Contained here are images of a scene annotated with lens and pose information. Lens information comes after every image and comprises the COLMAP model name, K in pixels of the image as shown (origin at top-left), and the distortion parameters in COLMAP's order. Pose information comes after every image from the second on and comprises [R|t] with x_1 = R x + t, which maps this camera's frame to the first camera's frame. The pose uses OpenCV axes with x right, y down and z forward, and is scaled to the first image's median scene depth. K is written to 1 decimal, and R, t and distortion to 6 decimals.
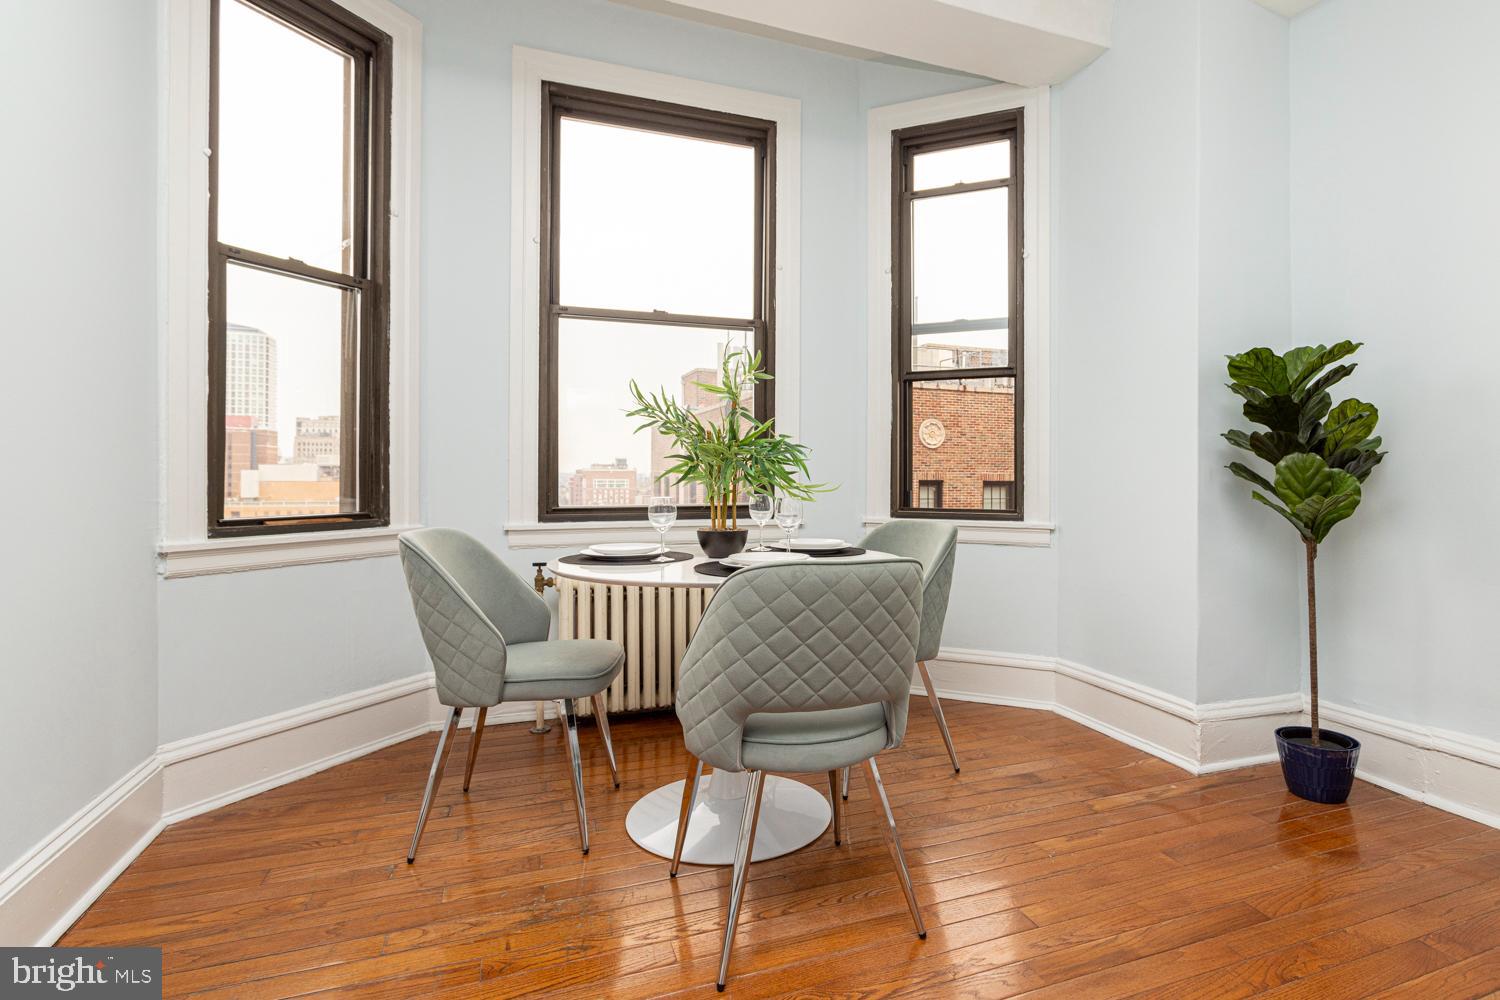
lens RADIAL K [[720.1, 0, 748.0], [0, 720.1, 469.5], [0, 0, 1]] dist [-0.003716, 0.001762]
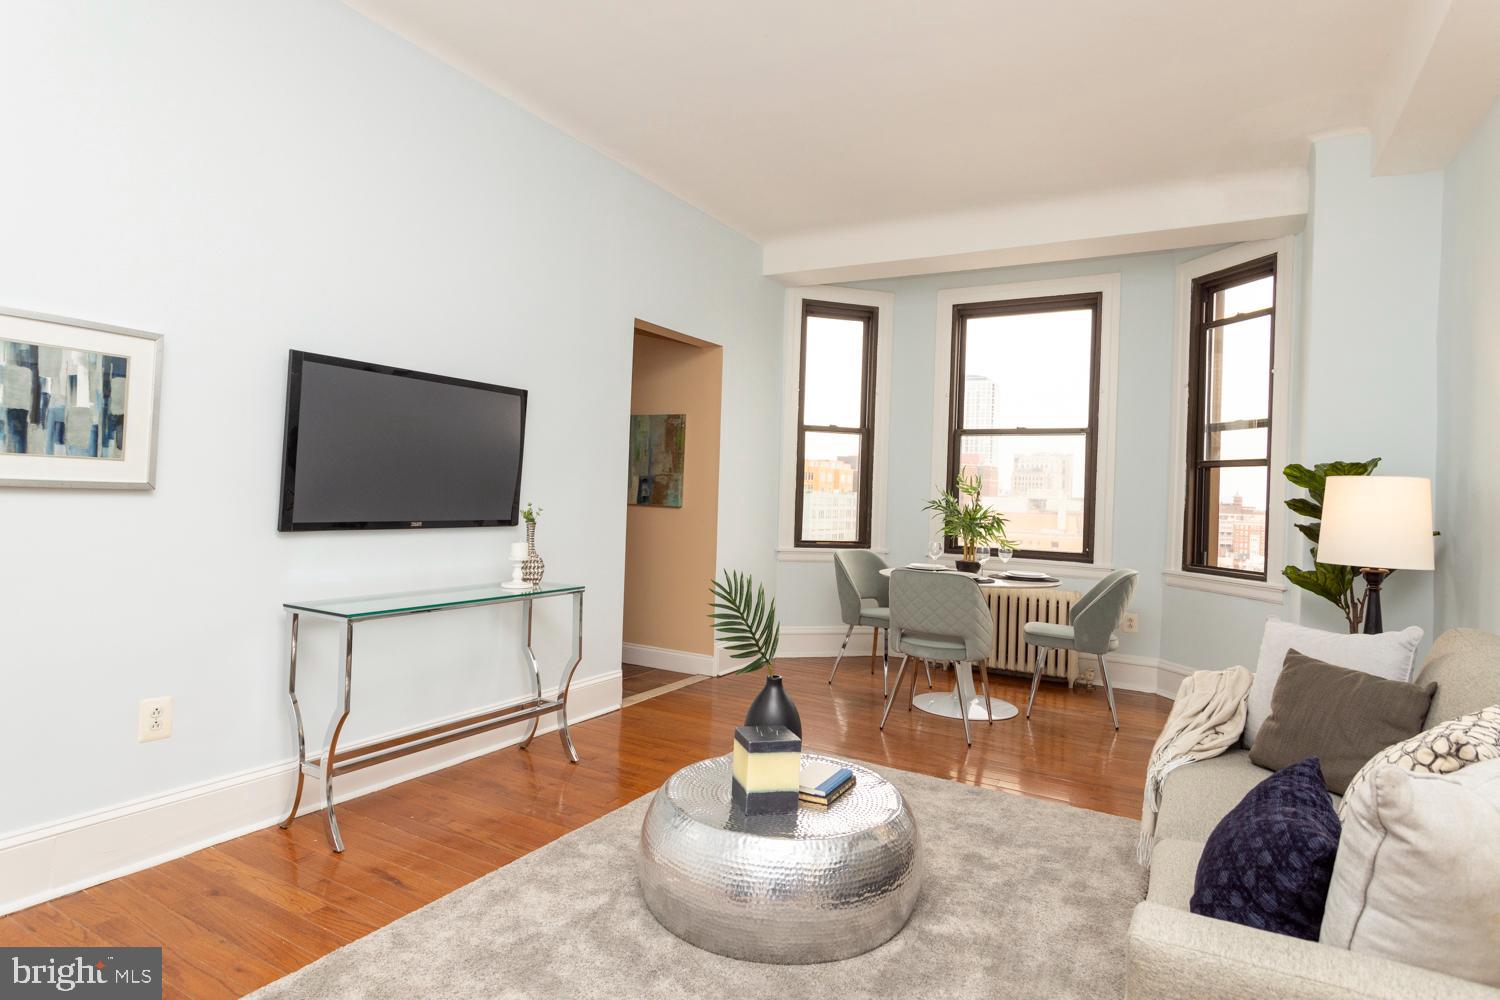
lens RADIAL K [[839.4, 0, 778.7], [0, 839.4, 495.3], [0, 0, 1]] dist [0.000750, 0.000326]
pose [[0.635437, 0.020915, -0.771869, 1.158225], [-0.027395, 0.999614, 0.004533, -0.075119], [0.771666, 0.018265, 0.635765, -0.708208]]
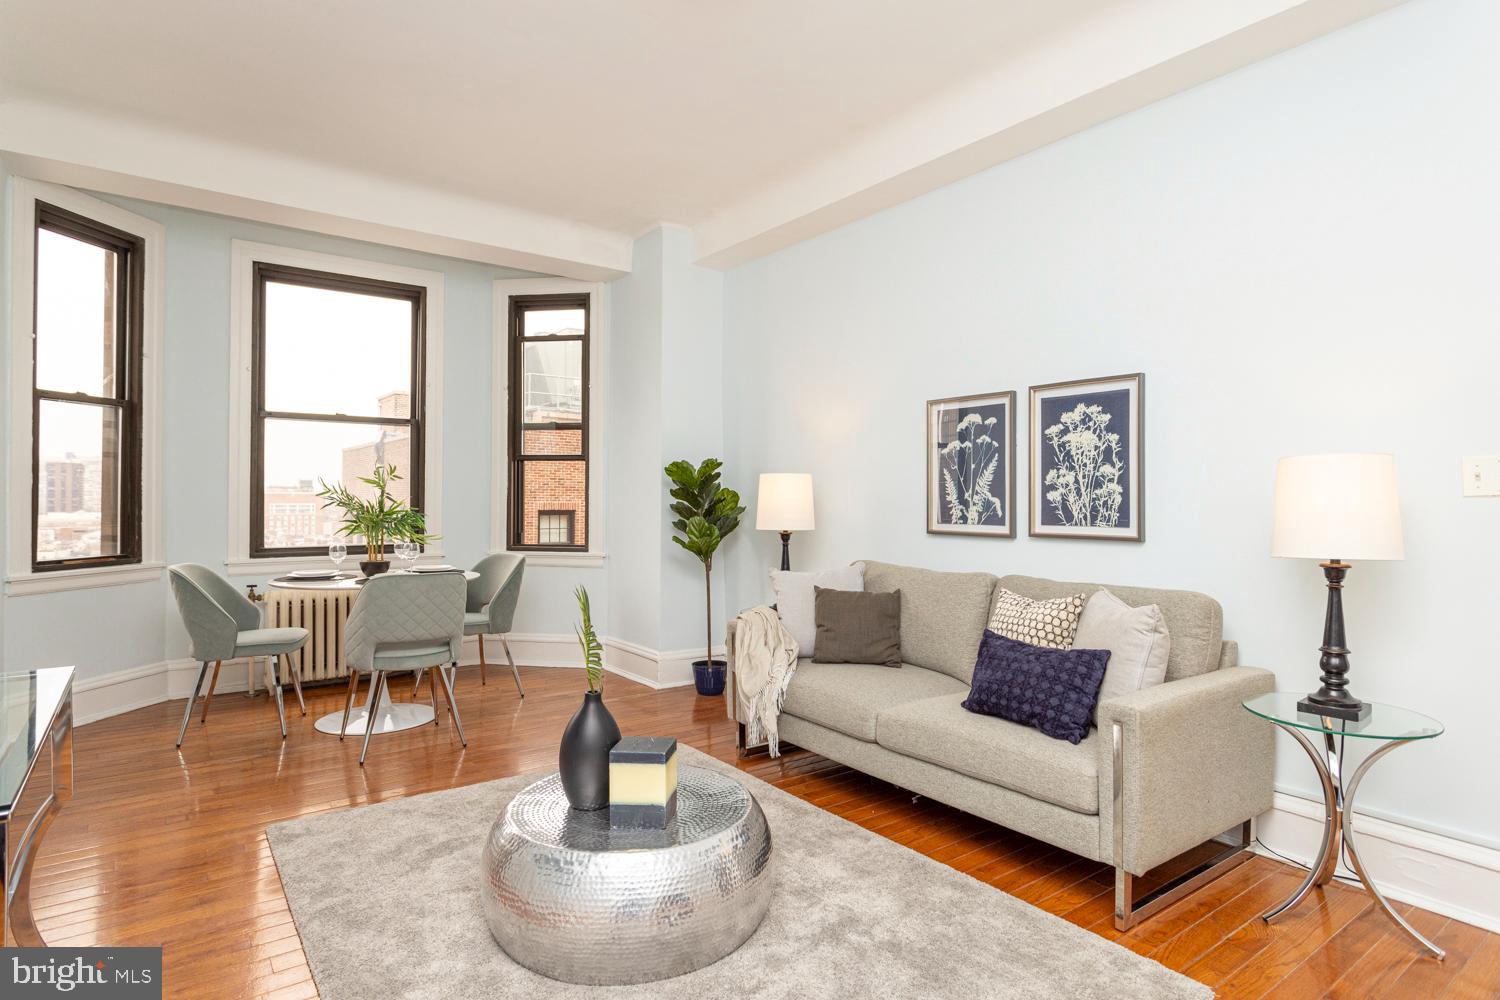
lens RADIAL K [[839.4, 0, 733.4], [0, 839.4, 491.0], [0, 0, 1]] dist [0.000750, 0.000326]
pose [[0.956214, 0.004302, 0.292638, 0.172305], [-0.005121, 0.999985, 0.002032, -0.082572], [-0.292625, -0.003441, 0.956221, -1.046196]]
